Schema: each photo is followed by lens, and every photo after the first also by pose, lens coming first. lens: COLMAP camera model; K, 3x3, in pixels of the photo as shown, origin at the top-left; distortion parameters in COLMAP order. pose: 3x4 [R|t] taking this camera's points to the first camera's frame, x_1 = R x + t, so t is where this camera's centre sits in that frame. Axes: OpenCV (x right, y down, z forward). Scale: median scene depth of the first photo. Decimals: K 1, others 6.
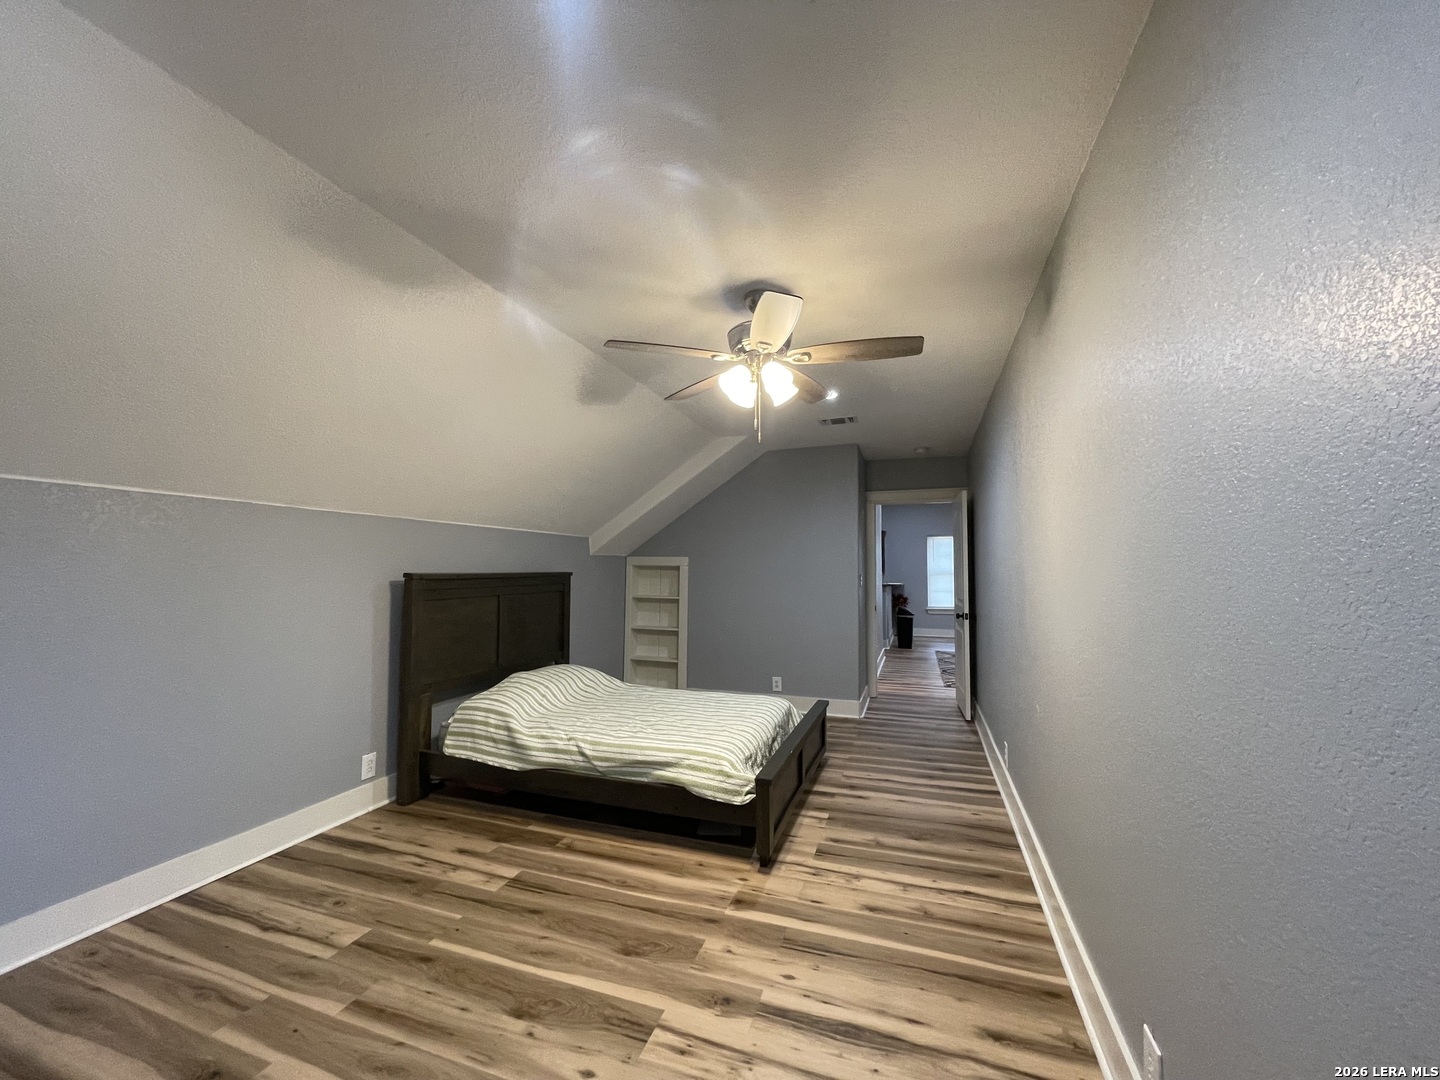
lens RADIAL K [[576.7, 0, 713.5], [0, 576.7, 541.3], [0, 0, 1]] dist [-0.003468, -0.000415]
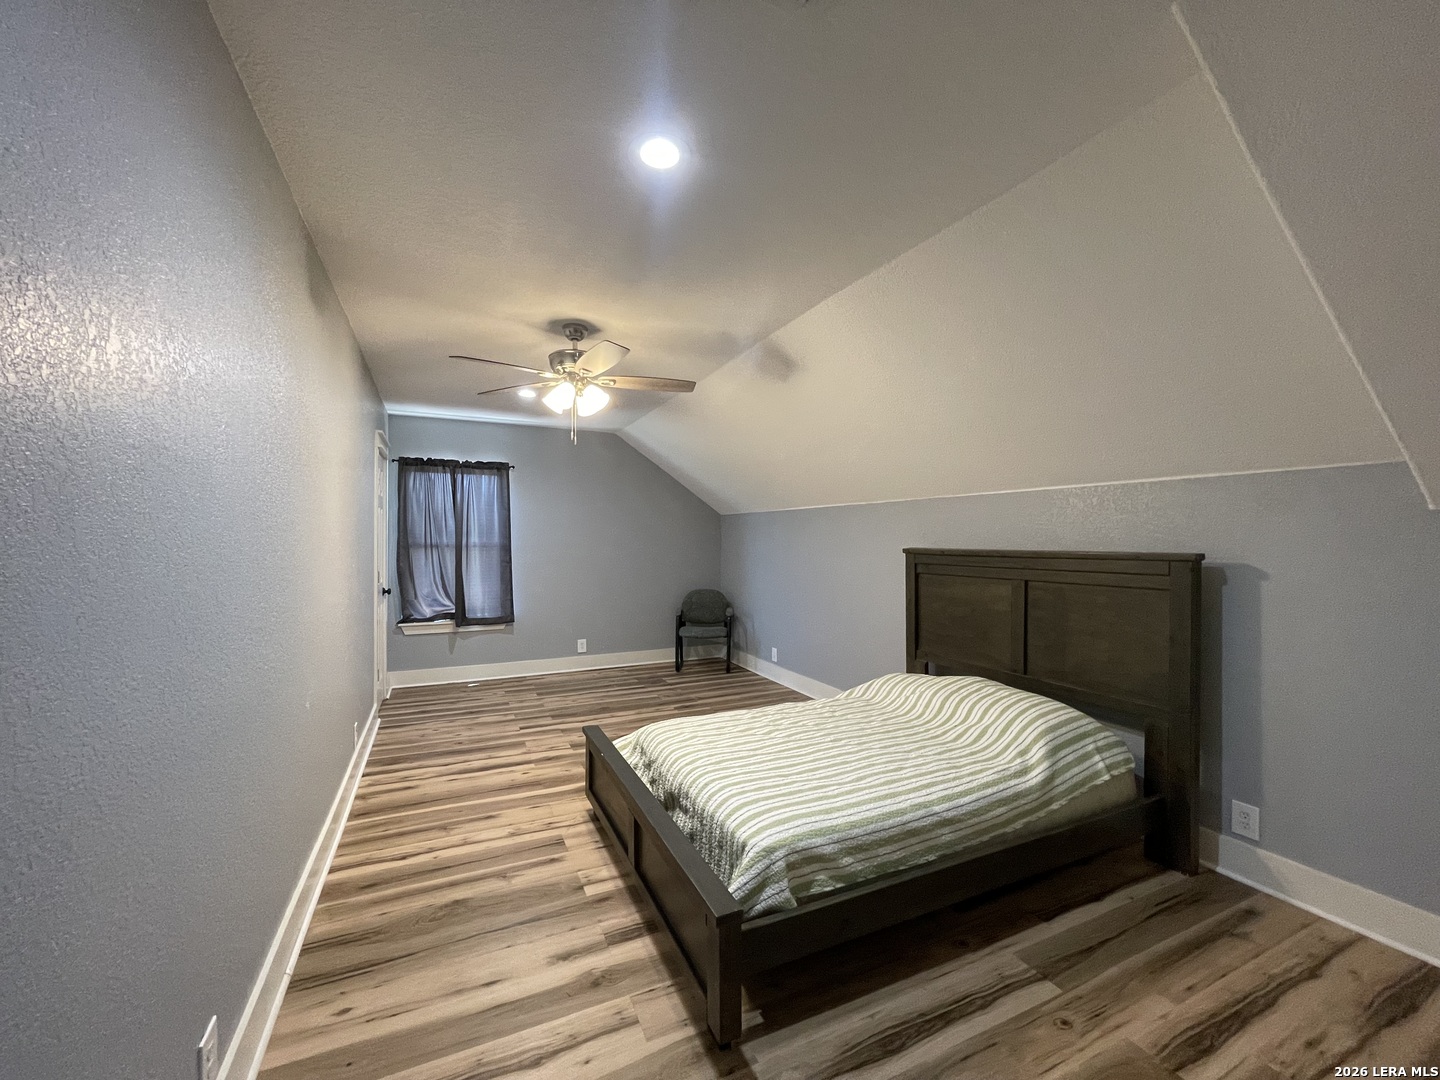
lens RADIAL K [[576.7, 0, 713.5], [0, 576.7, 541.3], [0, 0, 1]] dist [-0.003468, -0.000415]
pose [[-0.709885, -0.002674, -0.704312, 0.736189], [0.029360, 0.999011, -0.033386, 0.089449], [0.703705, -0.044379, -0.709105, 2.041952]]
